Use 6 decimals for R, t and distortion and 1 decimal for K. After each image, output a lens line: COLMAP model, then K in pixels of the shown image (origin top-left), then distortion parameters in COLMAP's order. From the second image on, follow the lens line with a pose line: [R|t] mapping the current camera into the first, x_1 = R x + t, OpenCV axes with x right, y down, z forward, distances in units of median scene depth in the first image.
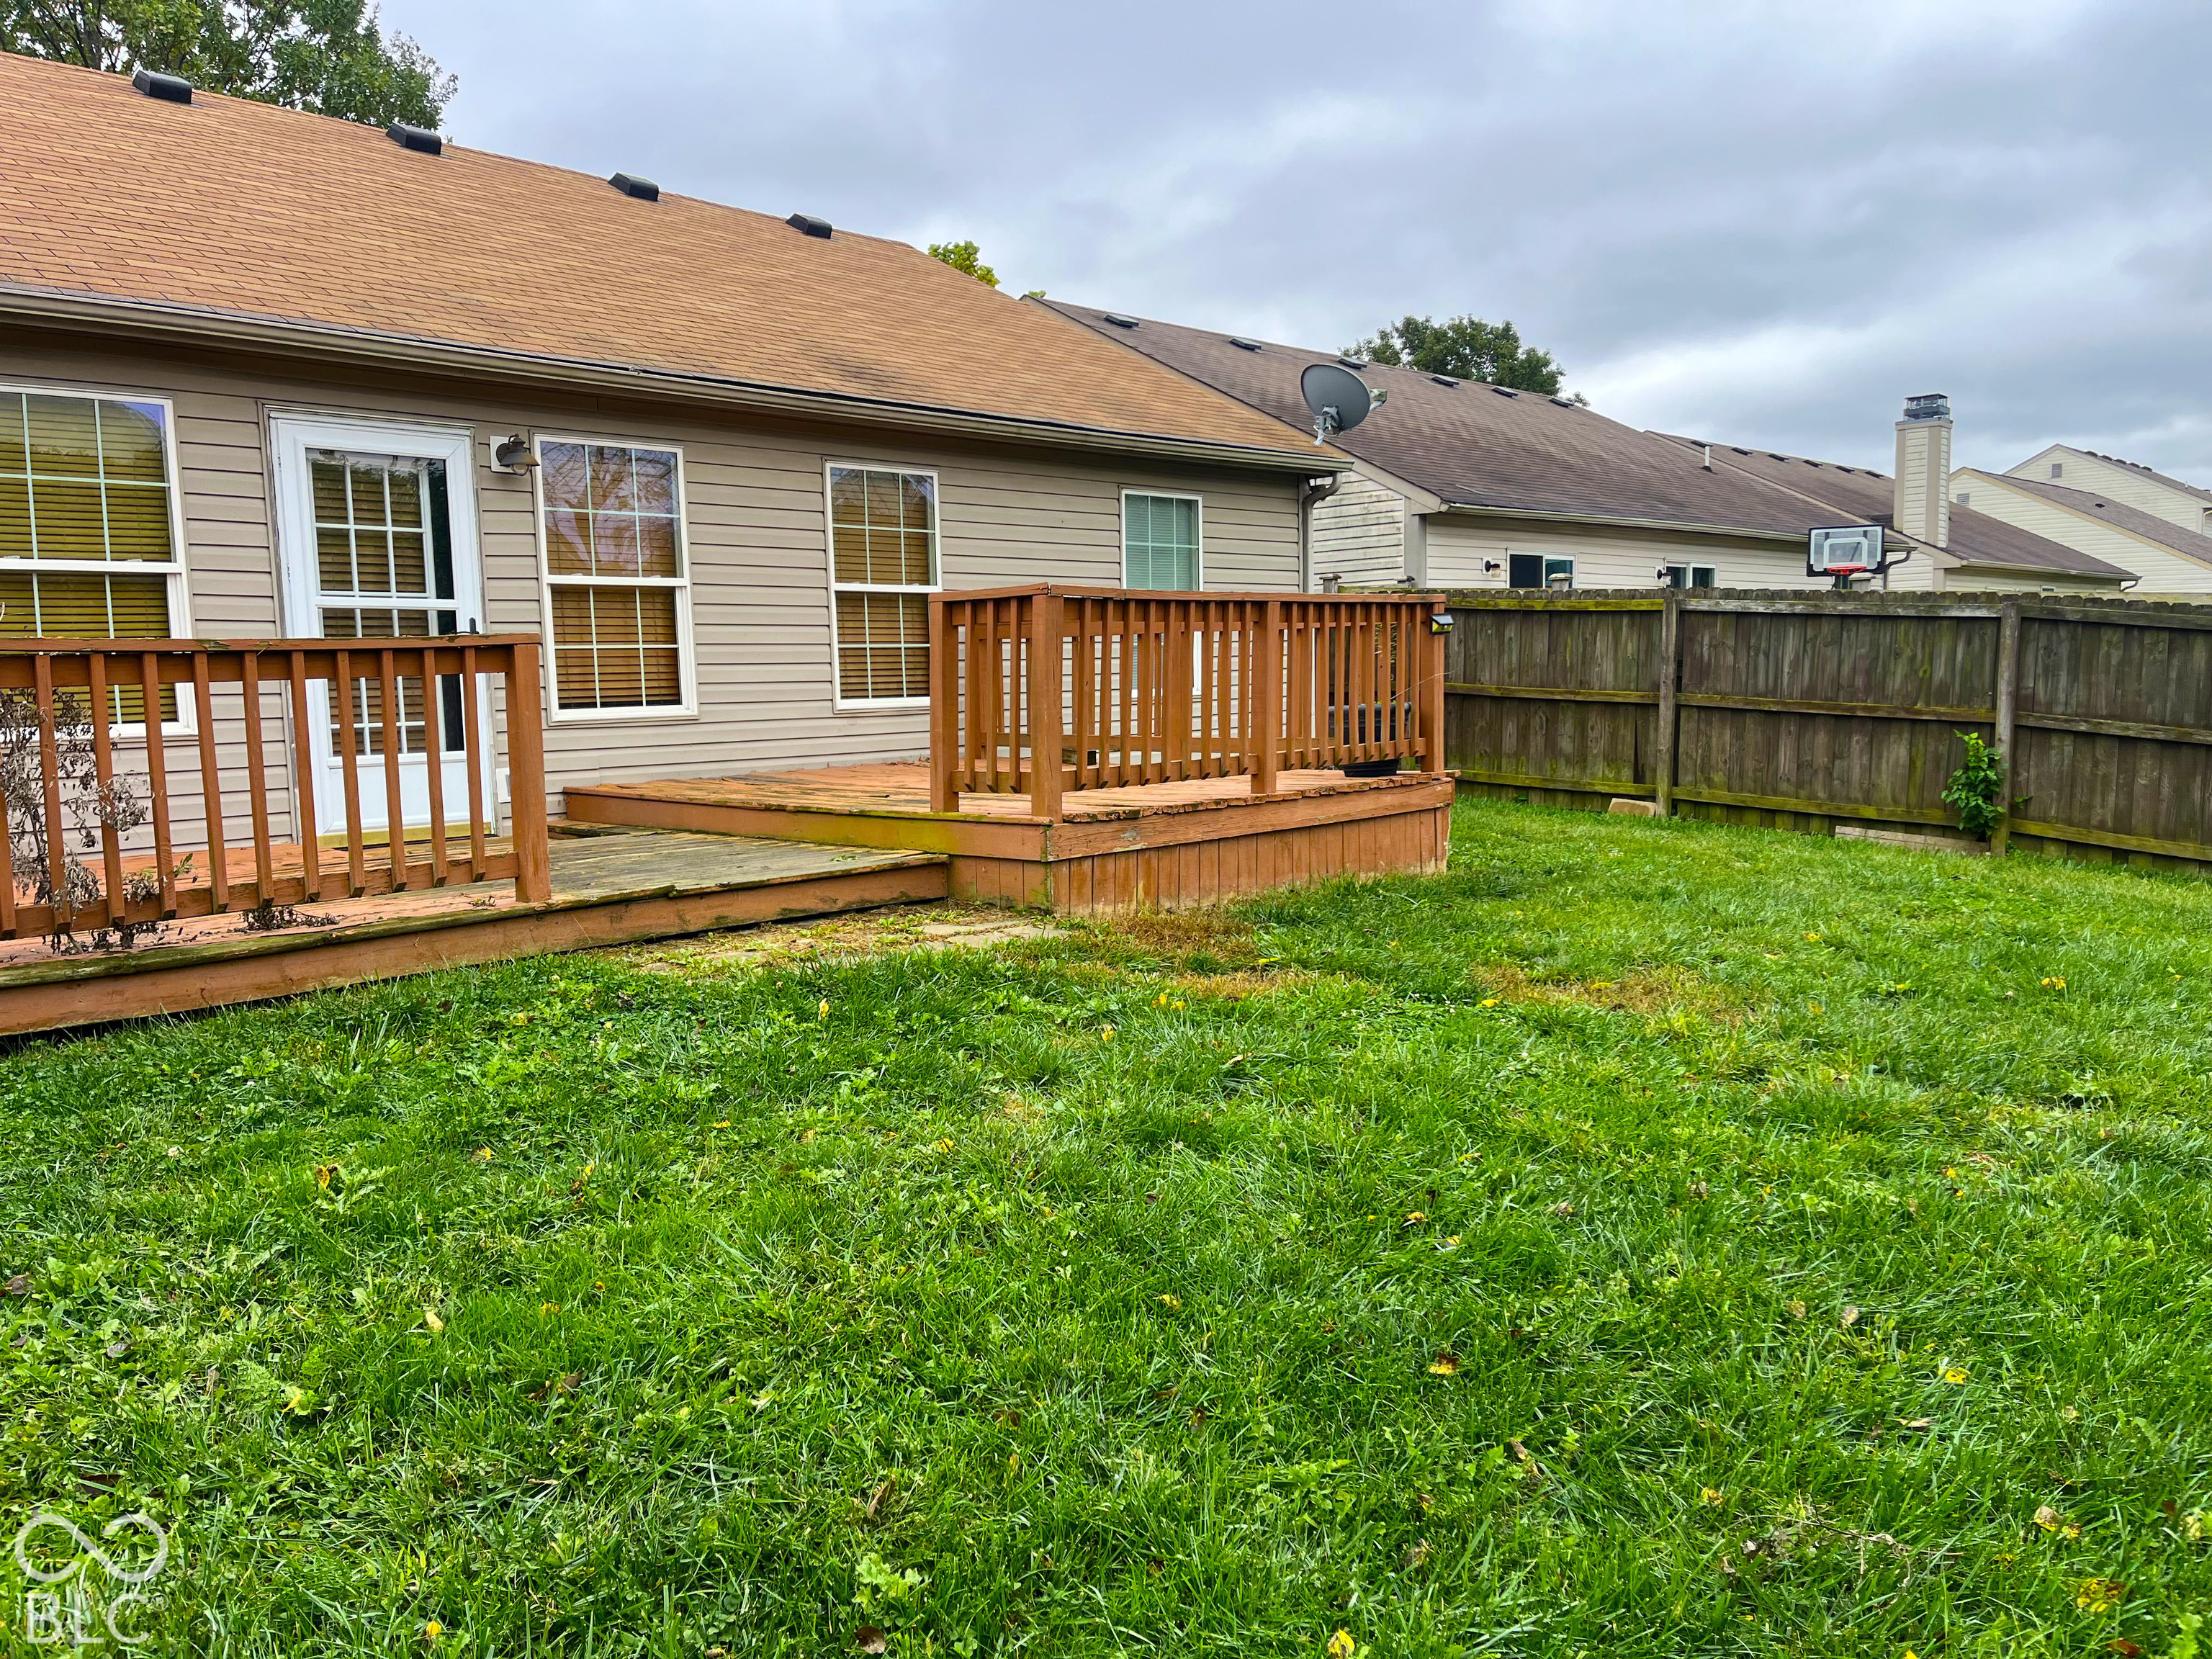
lens RADIAL K [[1688.3, 0, 1096.3], [0, 1688.3, 827.9], [0, 0, 1]] dist [0.103138, -0.140519]
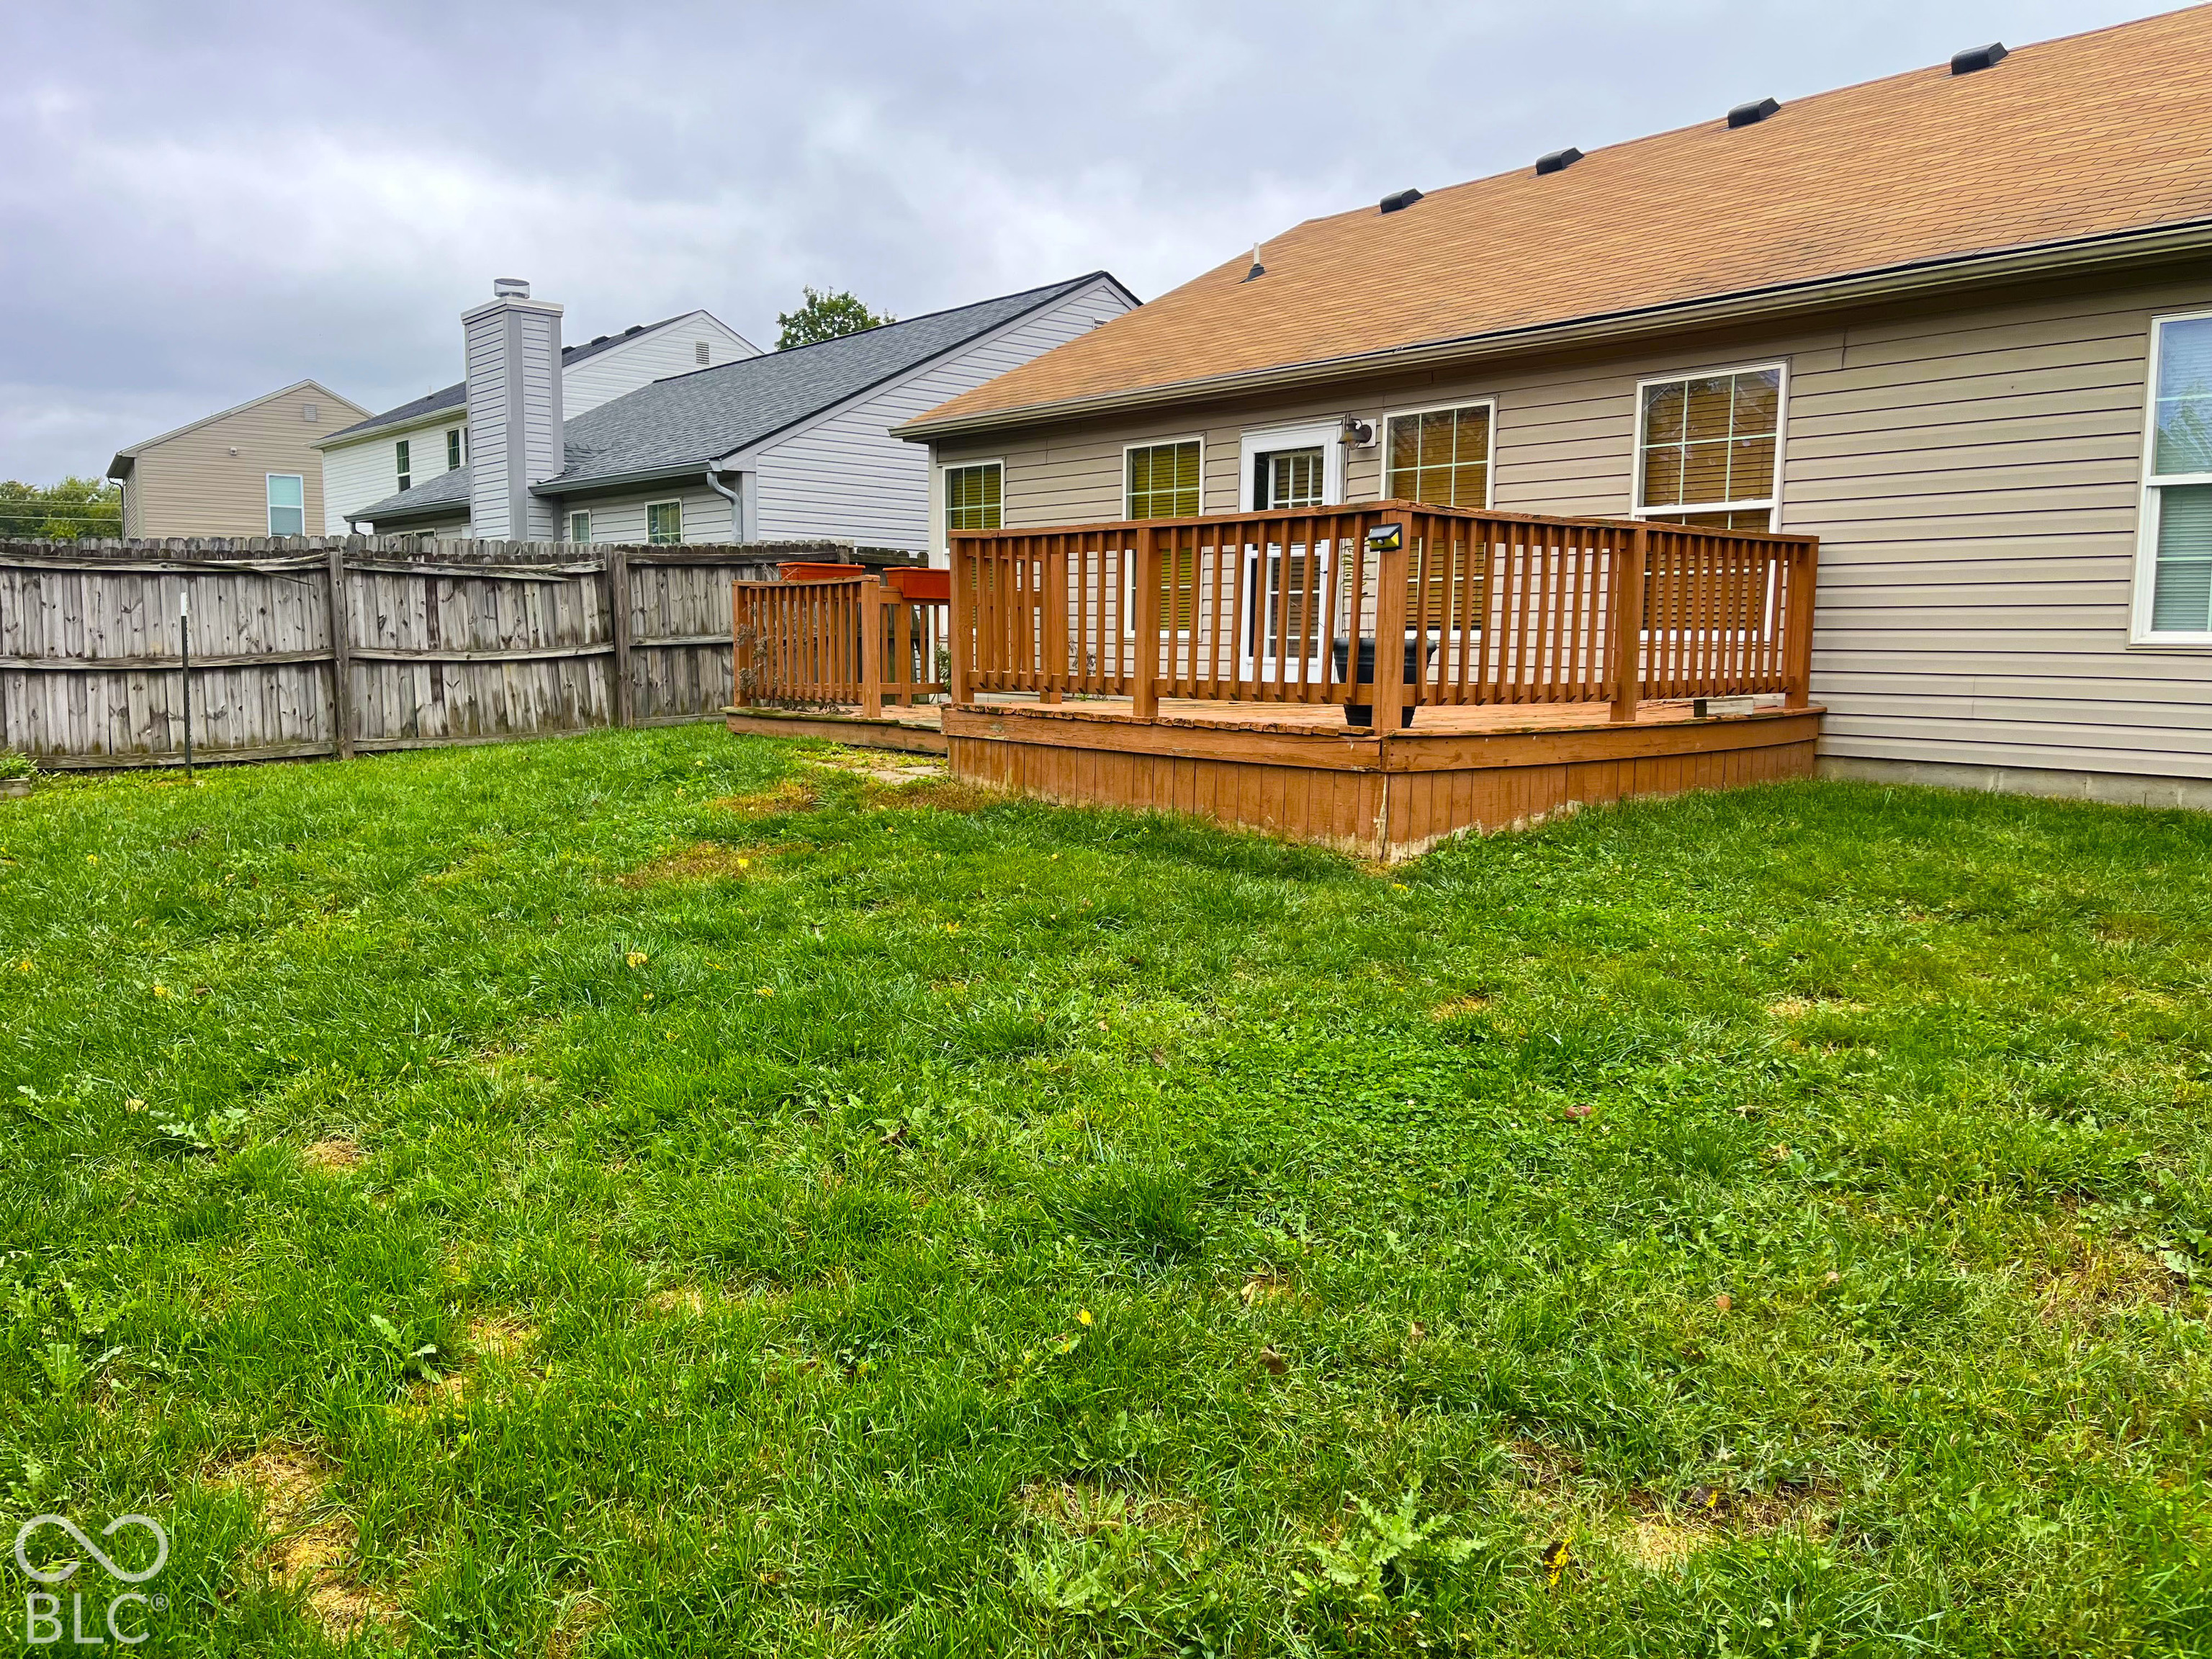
lens RADIAL K [[1582.6, 0, 1106.0], [0, 1582.6, 829.5], [0, 0, 1]] dist [0.008791, 0.003871]
pose [[-0.045909, 0.155553, -0.986760, 0.808933], [-0.084400, 0.983666, 0.158992, -0.079335], [0.995374, 0.090581, -0.032031, 0.745137]]
